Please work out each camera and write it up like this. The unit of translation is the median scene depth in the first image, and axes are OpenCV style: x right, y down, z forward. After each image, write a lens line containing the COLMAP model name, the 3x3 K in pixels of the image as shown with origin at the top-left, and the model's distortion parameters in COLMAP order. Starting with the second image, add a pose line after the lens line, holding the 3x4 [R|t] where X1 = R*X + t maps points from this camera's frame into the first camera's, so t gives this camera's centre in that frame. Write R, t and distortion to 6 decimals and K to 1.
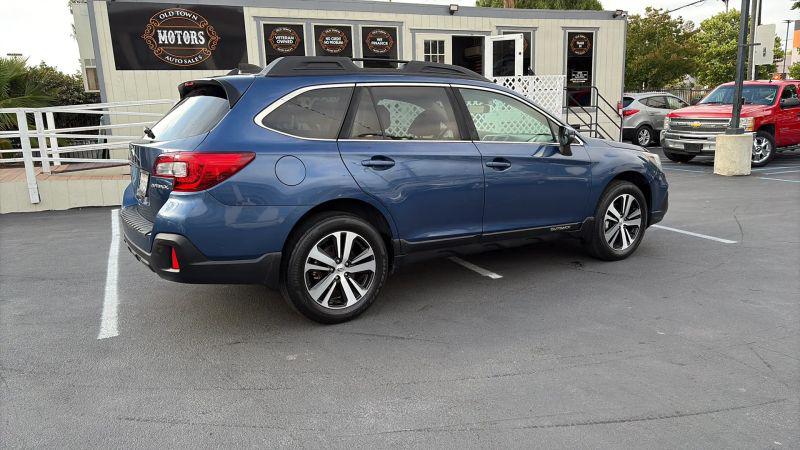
lens RADIAL K [[577.2, 0, 403.2], [0, 577.2, 223.1], [0, 0, 1]] dist [0.056858, -0.058508]
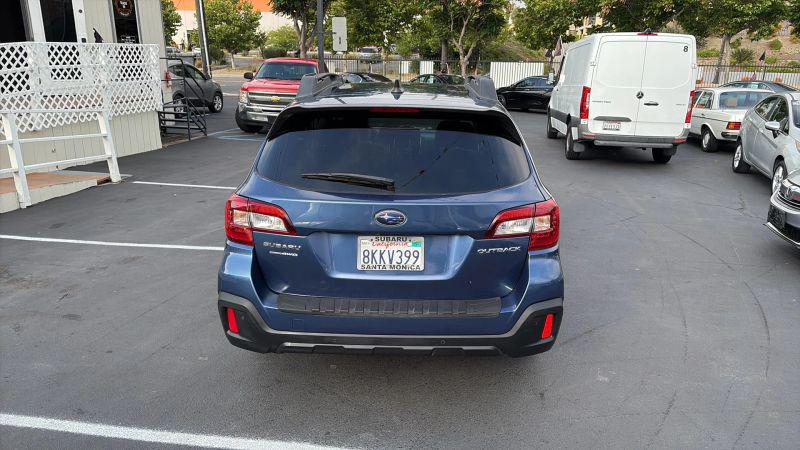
lens RADIAL K [[577.2, 0, 411.0], [0, 577.2, 229.3], [0, 0, 1]] dist [0.056858, -0.058508]
pose [[0.549834, -0.199584, 0.811079, -0.331004], [0.131020, 0.979621, 0.152238, -0.067118], [-0.824934, 0.022562, 0.564778, 0.191397]]
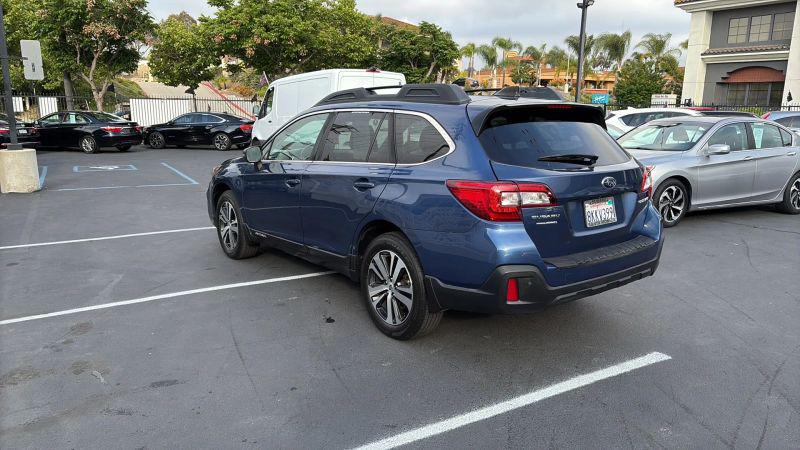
lens RADIAL K [[577.2, 0, 403.0], [0, 577.2, 223.2], [0, 0, 1]] dist [0.056858, -0.058508]
pose [[-0.092997, -0.170588, 0.980944, -0.441359], [0.186179, 0.964857, 0.185441, -0.093746], [-0.978105, 0.199877, -0.057969, 0.451943]]
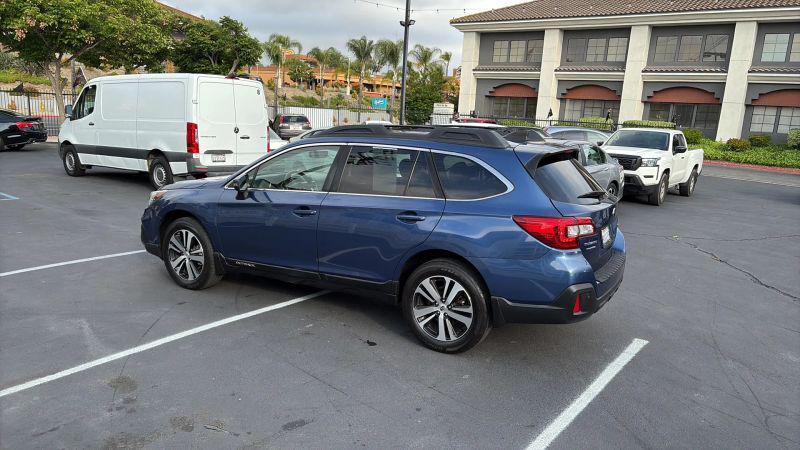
lens RADIAL K [[577.2, 0, 409.0], [0, 577.2, 230.3], [0, 0, 1]] dist [0.056858, -0.058508]
pose [[-0.468832, -0.174499, 0.865879, -0.426244], [0.136015, 0.954337, 0.265971, -0.149331], [-0.872752, 0.242468, -0.423689, 0.614092]]
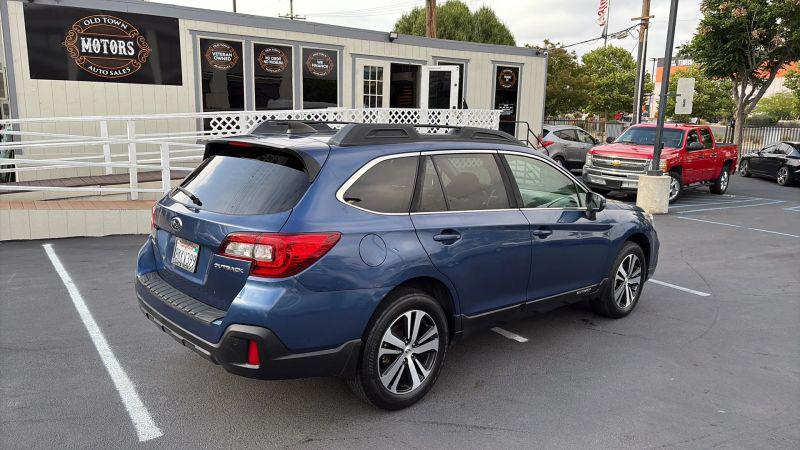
lens RADIAL K [[577.2, 0, 398.4], [0, 577.2, 224.2], [0, 0, 1]] dist [0.056858, -0.058508]
pose [[0.982921, 0.020060, 0.182929, -0.096178], [-0.017443, 0.999721, -0.015901, -0.035304], [-0.183197, 0.012438, 0.982997, 0.024712]]
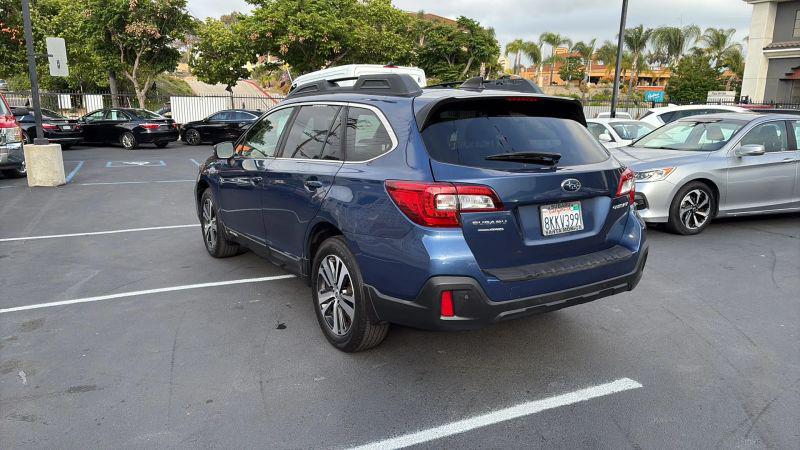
lens RADIAL K [[577.2, 0, 389.2], [0, 577.2, 230.5], [0, 0, 1]] dist [0.056858, -0.058508]
pose [[0.008750, -0.185971, 0.982516, -0.417509], [0.183256, 0.966211, 0.181253, -0.081663], [-0.983026, 0.178466, 0.042535, 0.399793]]
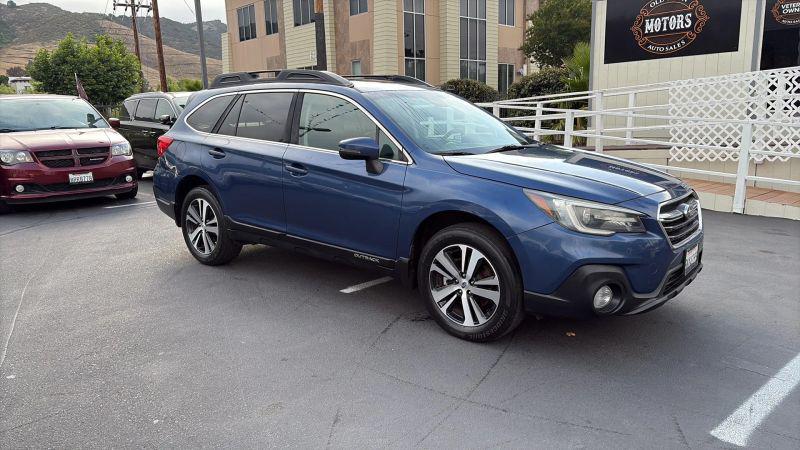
lens RADIAL K [[577.2, 0, 398.2], [0, 577.2, 225.0], [0, 0, 1]] dist [0.056858, -0.058508]
pose [[0.309981, 0.203604, -0.928686, 0.430878], [-0.174561, 0.972383, 0.154919, -0.071512], [0.934580, 0.114090, 0.336962, 0.310186]]
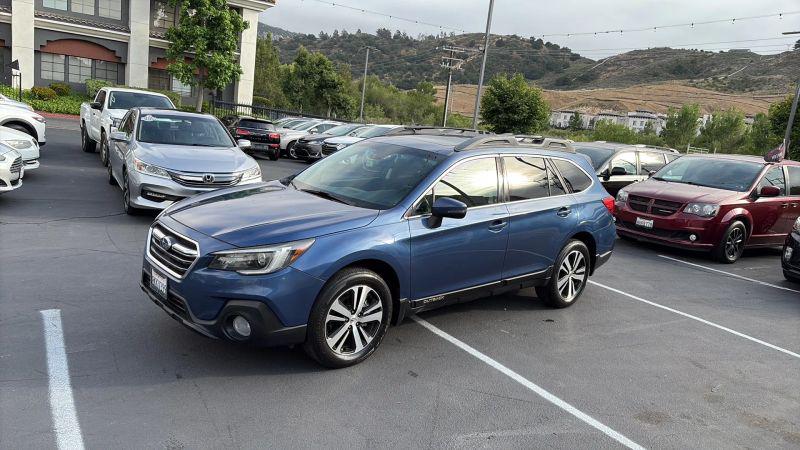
lens RADIAL K [[577.2, 0, 399.5], [0, 577.2, 226.8], [0, 0, 1]] dist [0.056858, -0.058508]
pose [[-0.984134, -0.050701, -0.170027, 0.120957], [-0.112262, 0.920024, 0.375436, -0.211886], [0.137394, 0.388567, -0.911119, 0.878284]]
